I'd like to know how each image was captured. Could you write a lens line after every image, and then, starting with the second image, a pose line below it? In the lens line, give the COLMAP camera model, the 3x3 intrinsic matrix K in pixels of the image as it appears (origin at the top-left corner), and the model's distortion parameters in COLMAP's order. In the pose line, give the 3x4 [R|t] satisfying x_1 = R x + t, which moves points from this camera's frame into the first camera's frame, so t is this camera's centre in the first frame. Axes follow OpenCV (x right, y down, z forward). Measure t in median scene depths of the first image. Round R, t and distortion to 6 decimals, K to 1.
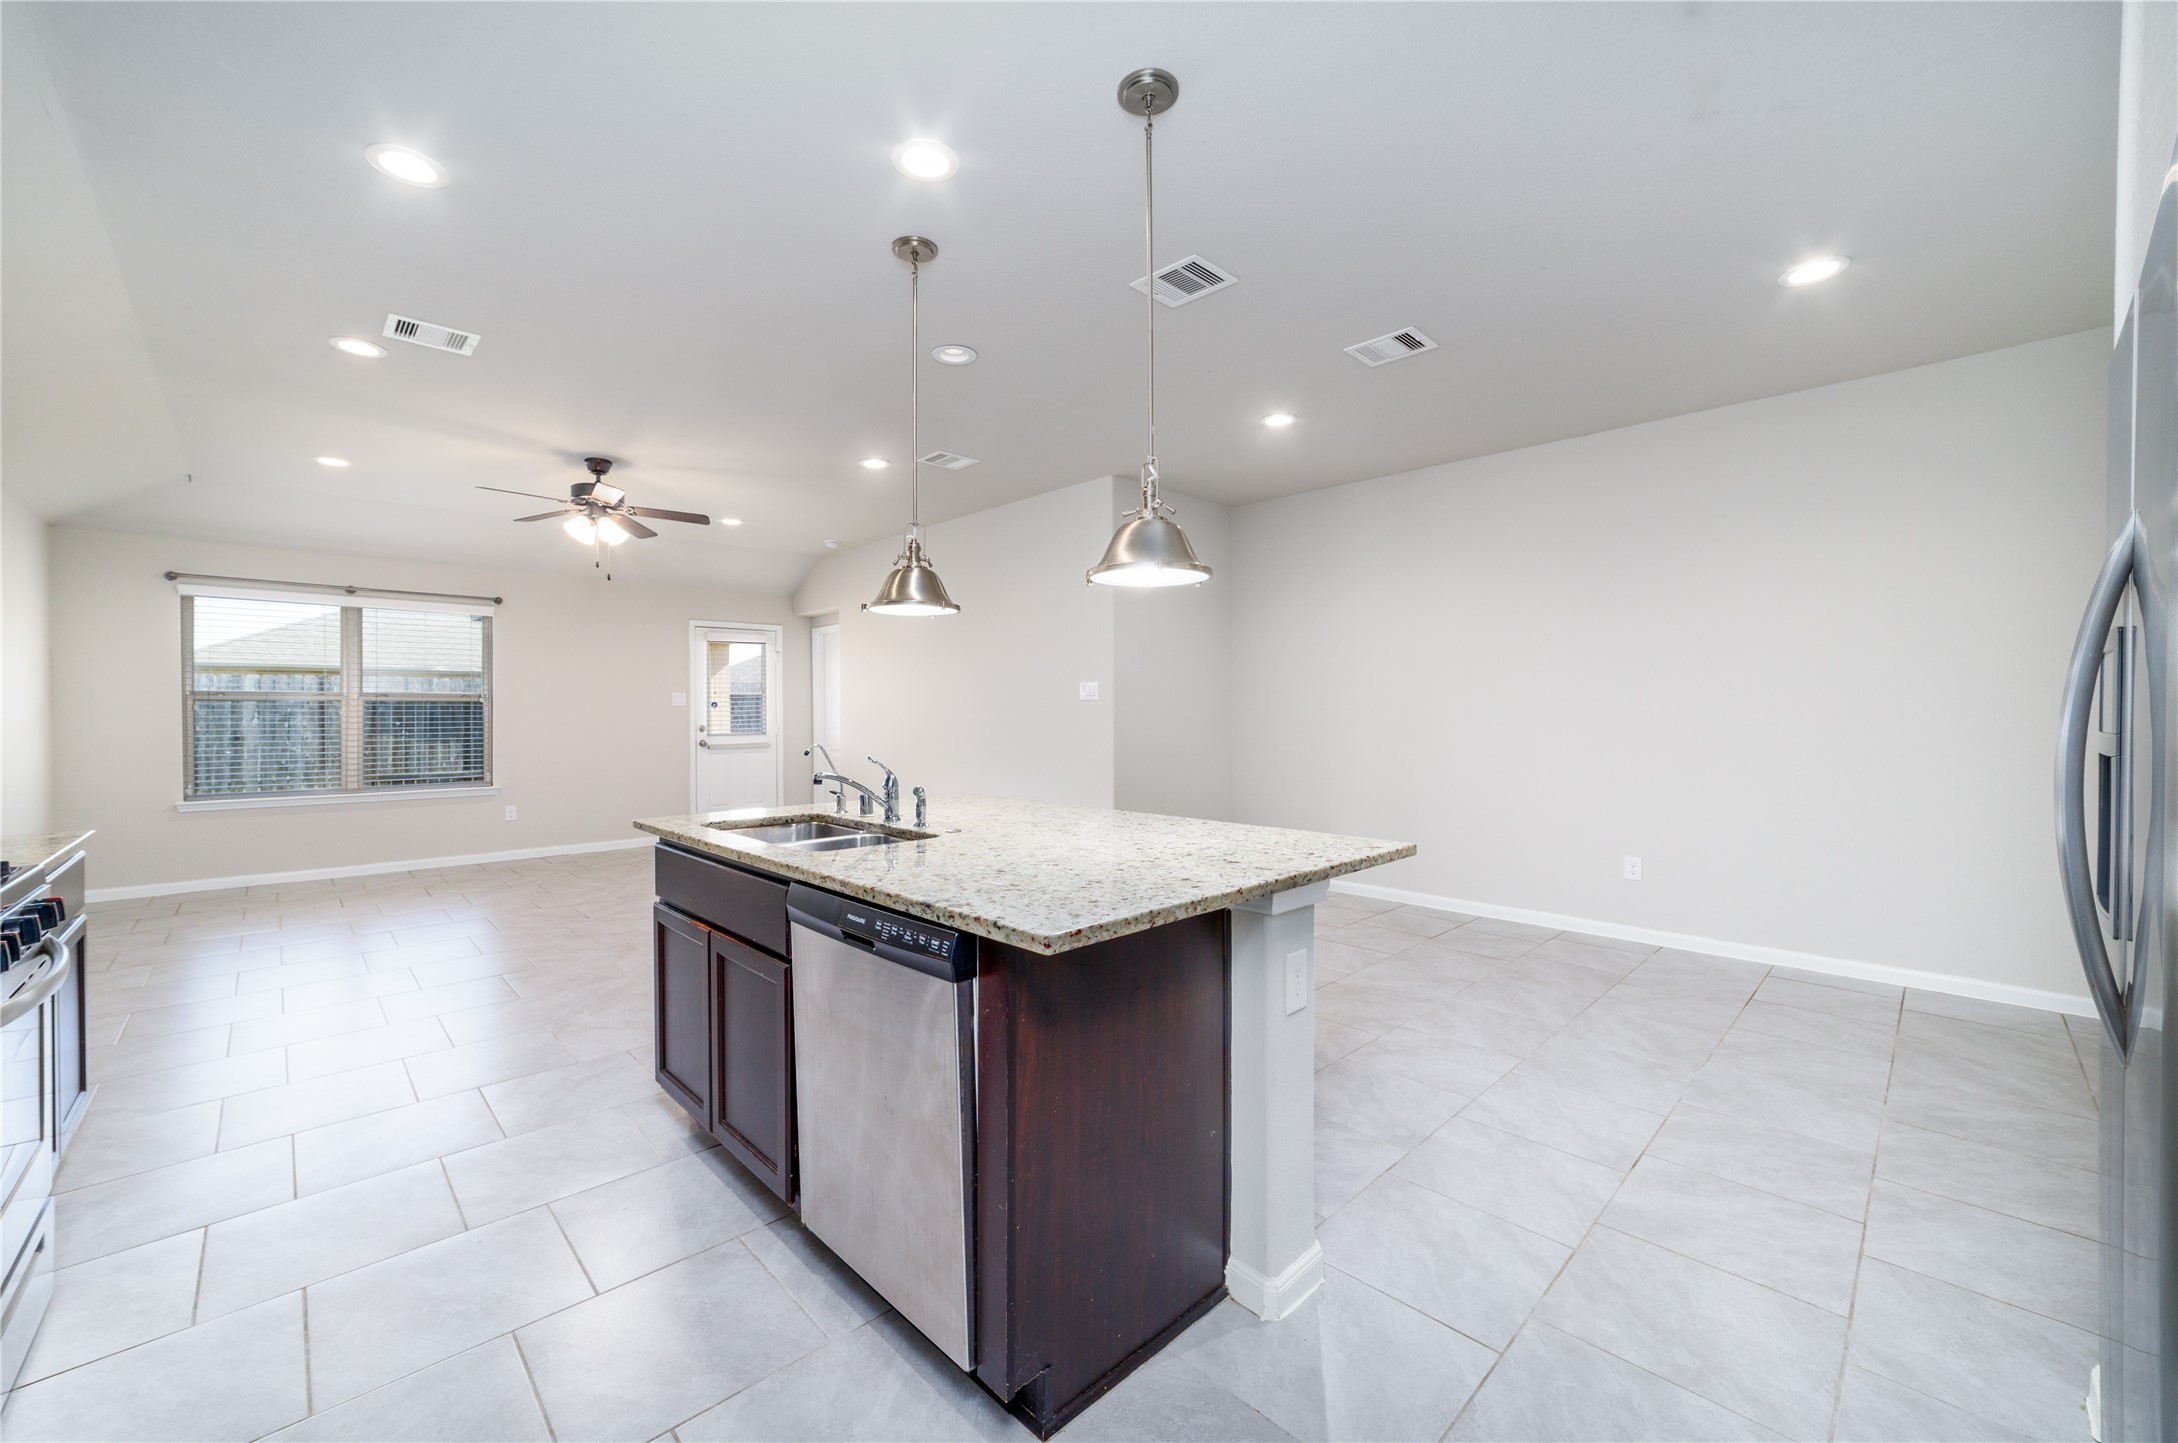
lens RADIAL K [[848.9, 0, 1090.0], [0, 848.9, 728.9], [0, 0, 1]] dist [-0.002043, 0.003413]
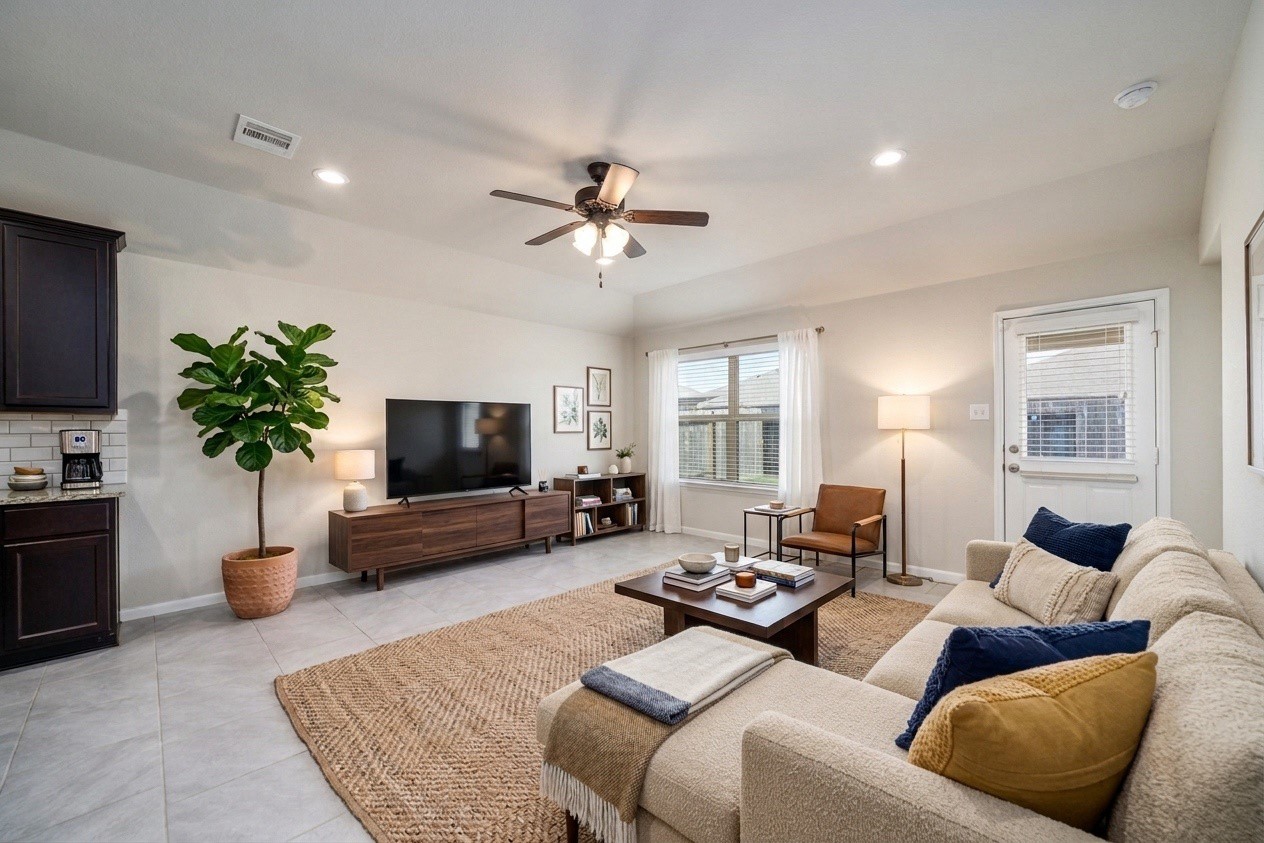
lens RADIAL K [[499.1, 0, 637.3], [0, 499.1, 433.1], [0, 0, 1]] dist [-0.019641, 0.004954]
pose [[0.035041, 0.004307, -0.999377, -0.020001], [-0.022032, 0.999751, 0.003536, -0.009282], [0.999143, 0.021894, 0.035127, 0.674317]]
